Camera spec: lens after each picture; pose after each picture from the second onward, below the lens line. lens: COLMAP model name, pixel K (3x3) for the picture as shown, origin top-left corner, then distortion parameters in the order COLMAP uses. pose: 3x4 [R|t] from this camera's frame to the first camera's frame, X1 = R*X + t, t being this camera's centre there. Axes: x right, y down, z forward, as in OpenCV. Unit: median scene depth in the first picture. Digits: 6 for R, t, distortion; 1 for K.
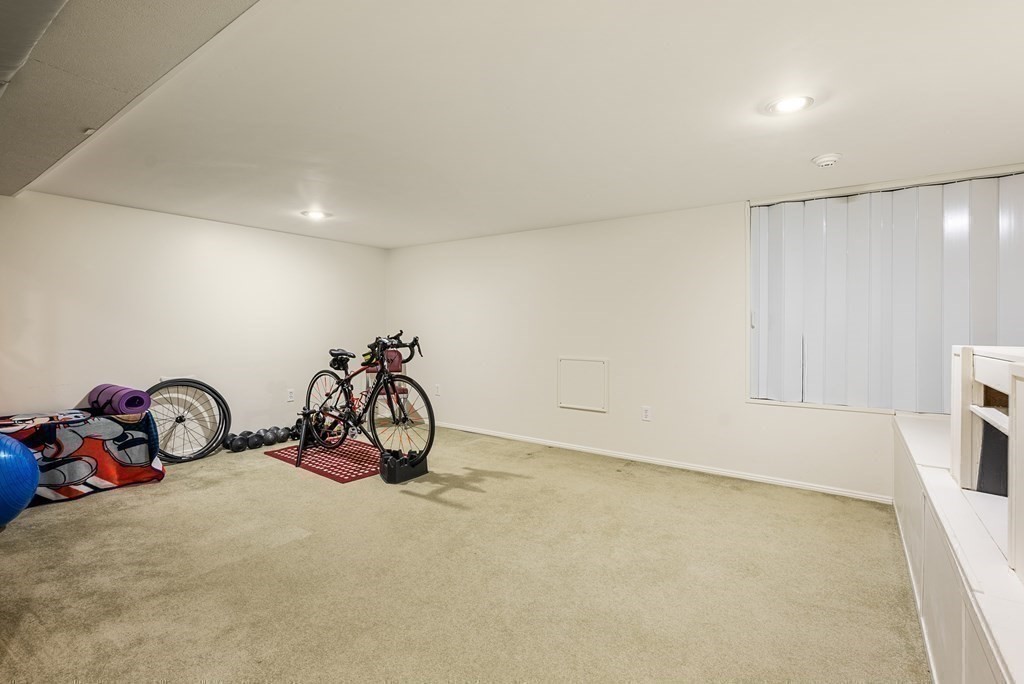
lens RADIAL K [[478.5, 0, 511.2], [0, 478.5, 325.1], [0, 0, 1]] dist [-0.004556, 0.001079]
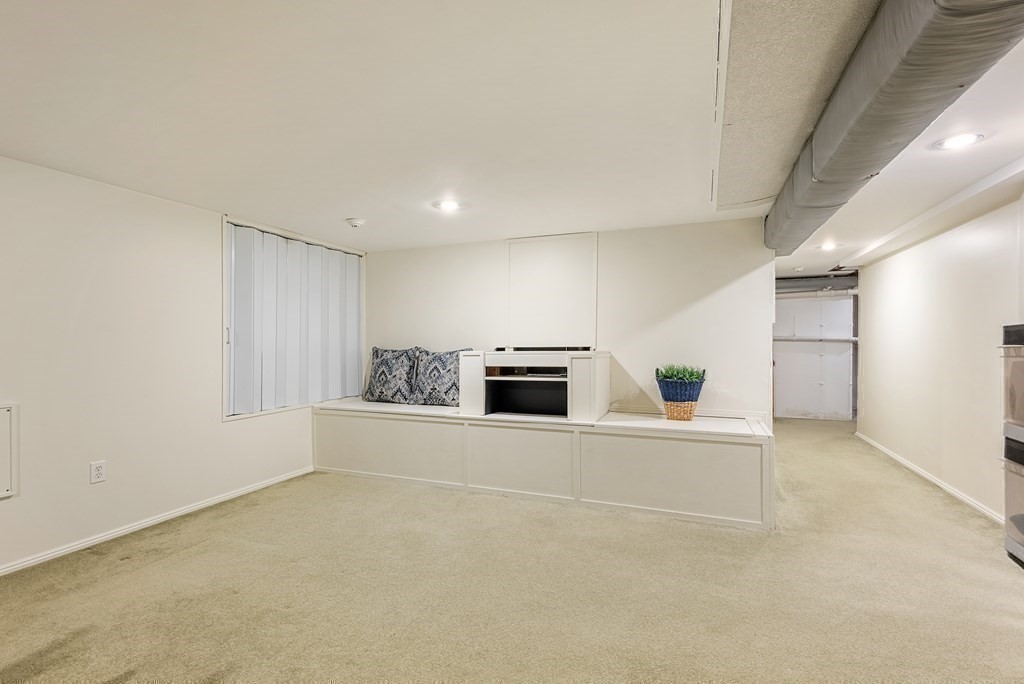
lens RADIAL K [[478.5, 0, 512.2], [0, 478.5, 341.7], [0, 0, 1]] dist [-0.004556, 0.001079]
pose [[-0.245756, -0.004779, 0.969320, -0.623145], [-0.002042, 0.999988, 0.004412, -0.007194], [-0.969329, -0.000895, -0.245763, 0.700836]]
